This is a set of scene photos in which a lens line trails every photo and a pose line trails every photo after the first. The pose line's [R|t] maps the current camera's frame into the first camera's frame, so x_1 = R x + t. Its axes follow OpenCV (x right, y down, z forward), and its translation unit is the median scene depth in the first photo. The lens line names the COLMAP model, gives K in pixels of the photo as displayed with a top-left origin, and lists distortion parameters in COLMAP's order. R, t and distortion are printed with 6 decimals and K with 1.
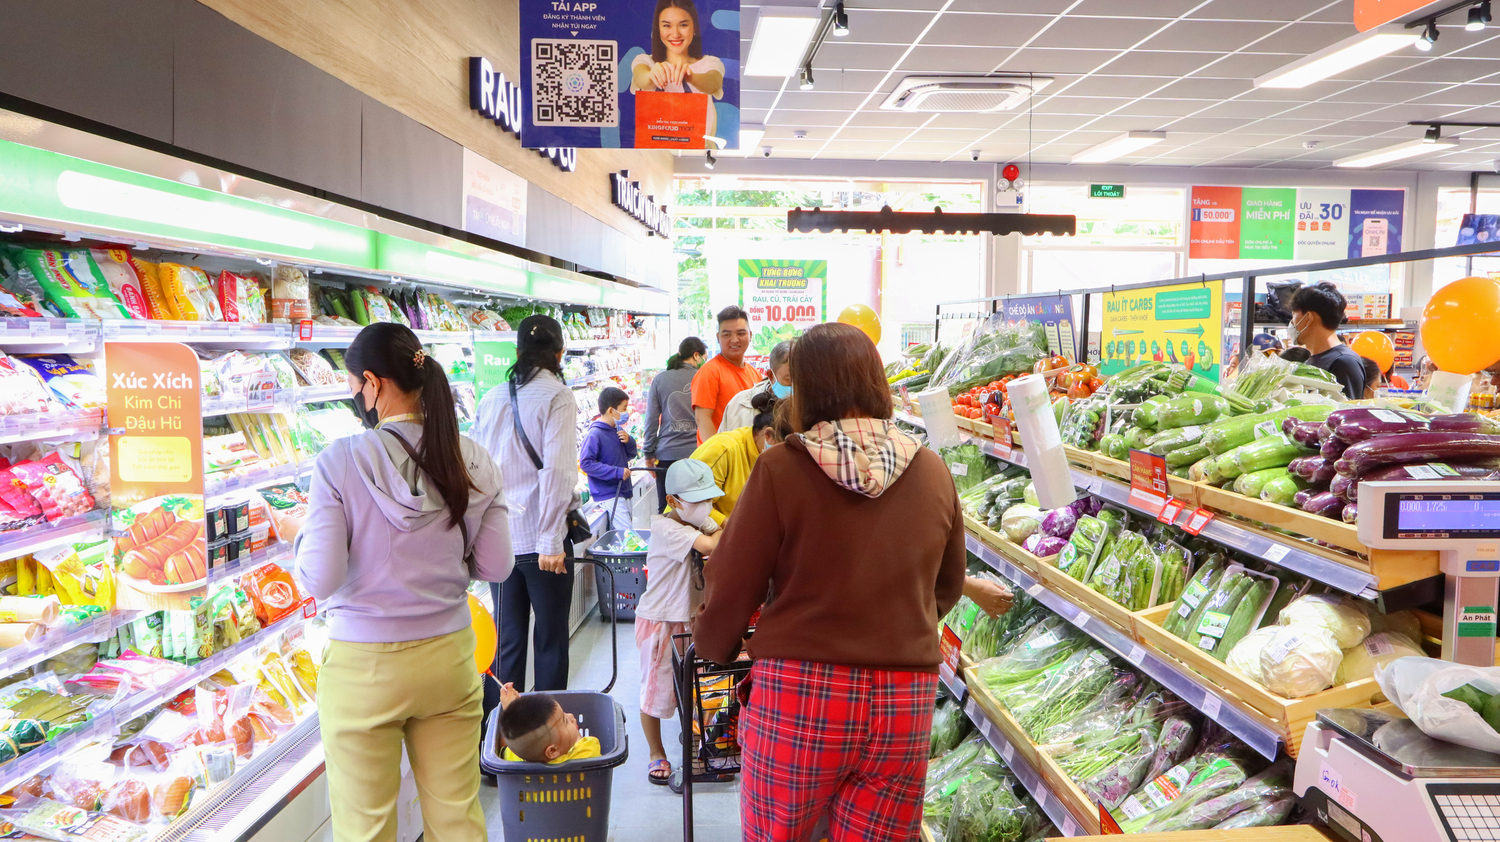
lens RADIAL K [[1096.4, 0, 750.0], [0, 1096.4, 421.0], [0, 0, 1]] dist [-0.001833, 0.000313]
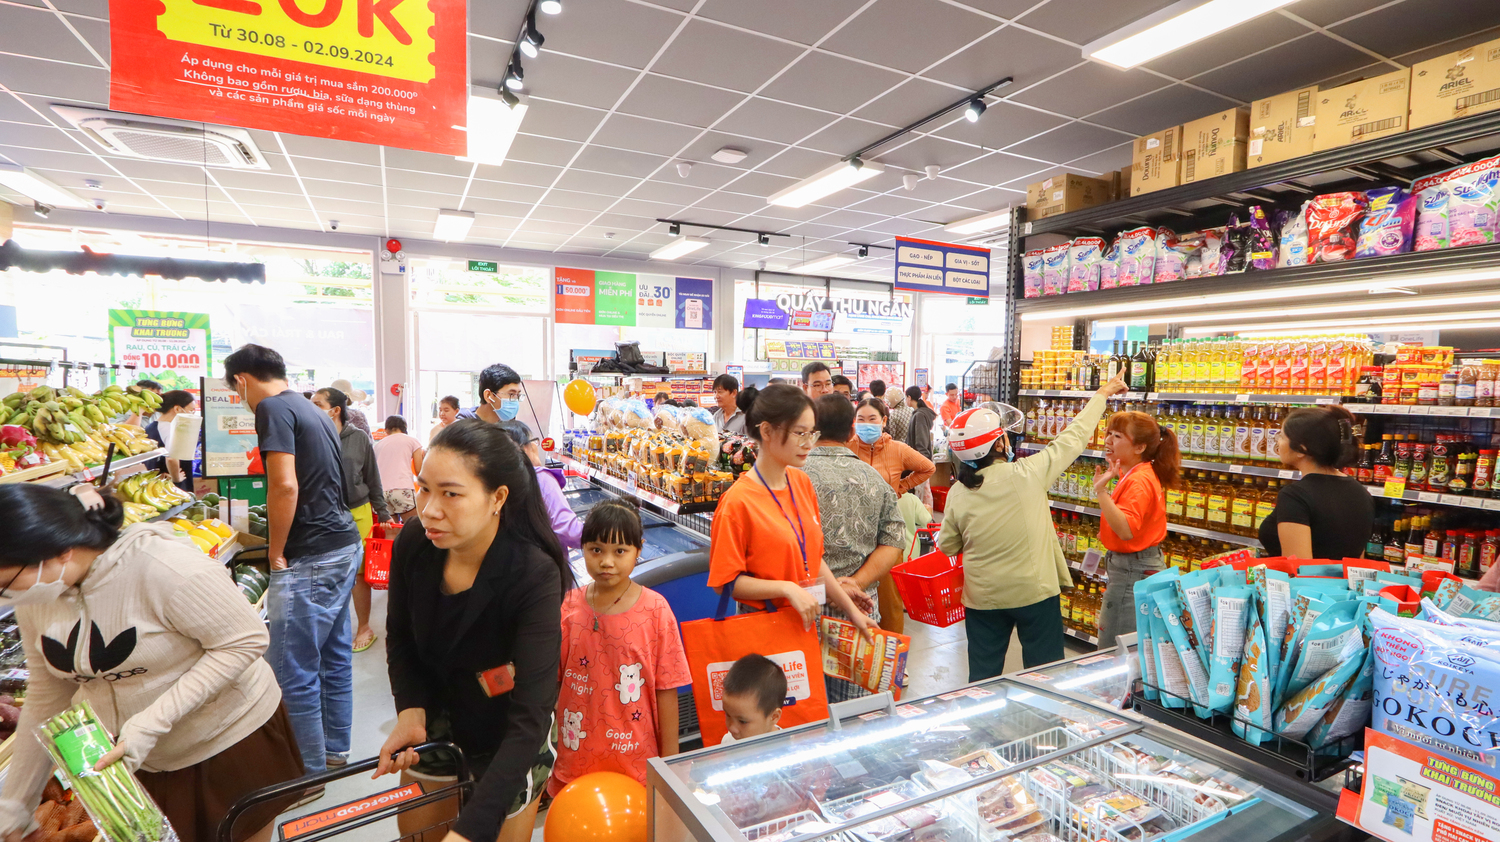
lens RADIAL K [[695.2, 0, 746.5], [0, 695.2, 428.0], [0, 0, 1]] dist [-0.022580, 0.004530]
pose [[0.926939, -0.021340, 0.374604, 0.305208], [0.025126, 0.999671, -0.005226, -0.013674], [-0.374369, 0.014257, 0.927170, 0.156286]]
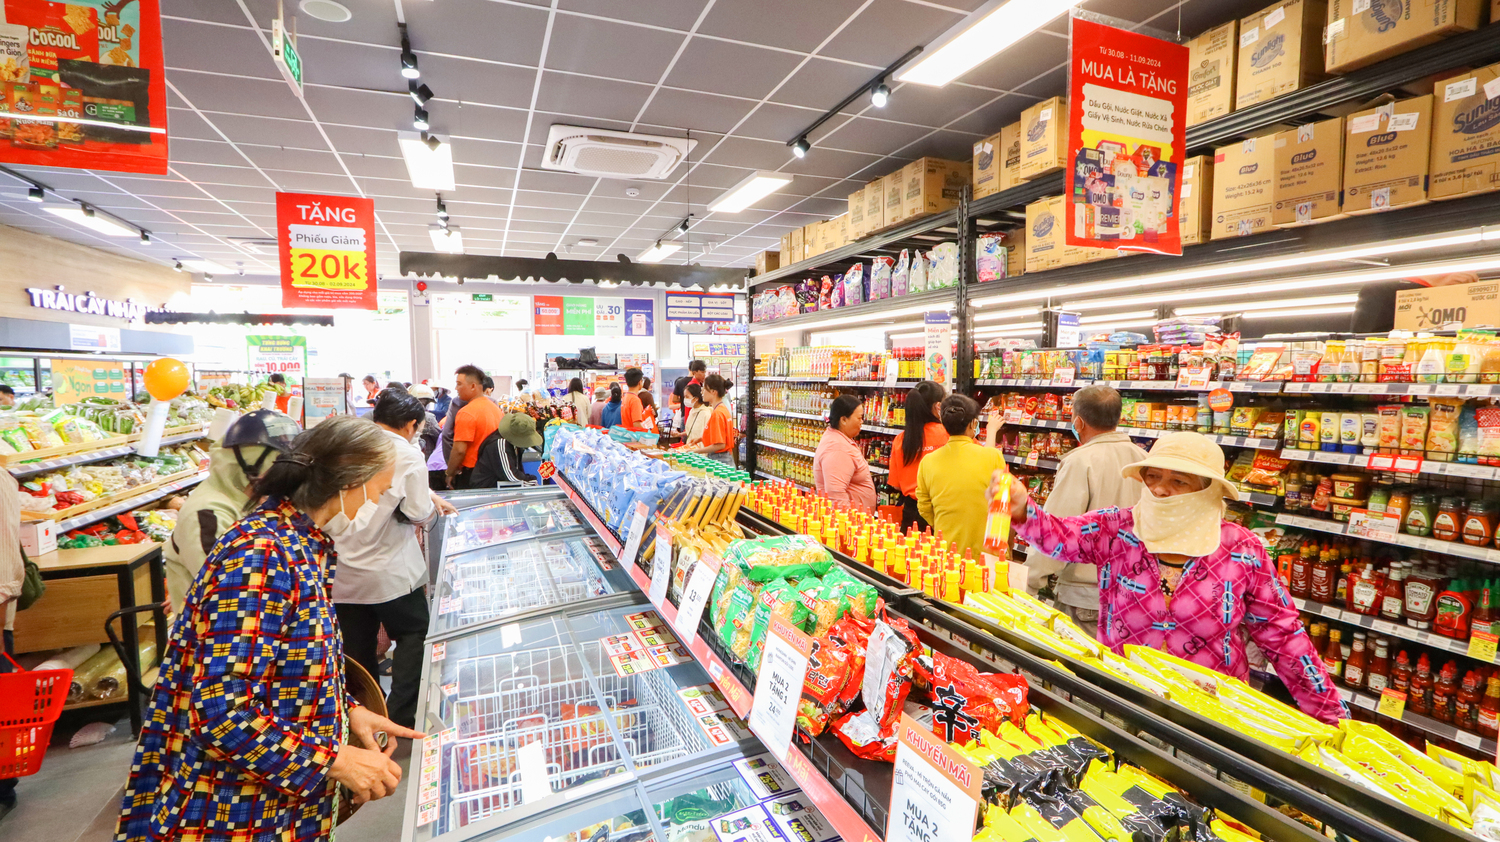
lens RADIAL K [[695.2, 0, 746.5], [0, 695.2, 428.0], [0, 0, 1]] dist [-0.022580, 0.004530]
pose [[0.958184, -0.034302, 0.284090, 0.411822], [0.034702, 0.999391, 0.003627, 0.016560], [-0.284042, 0.006383, 0.958791, -0.219088]]
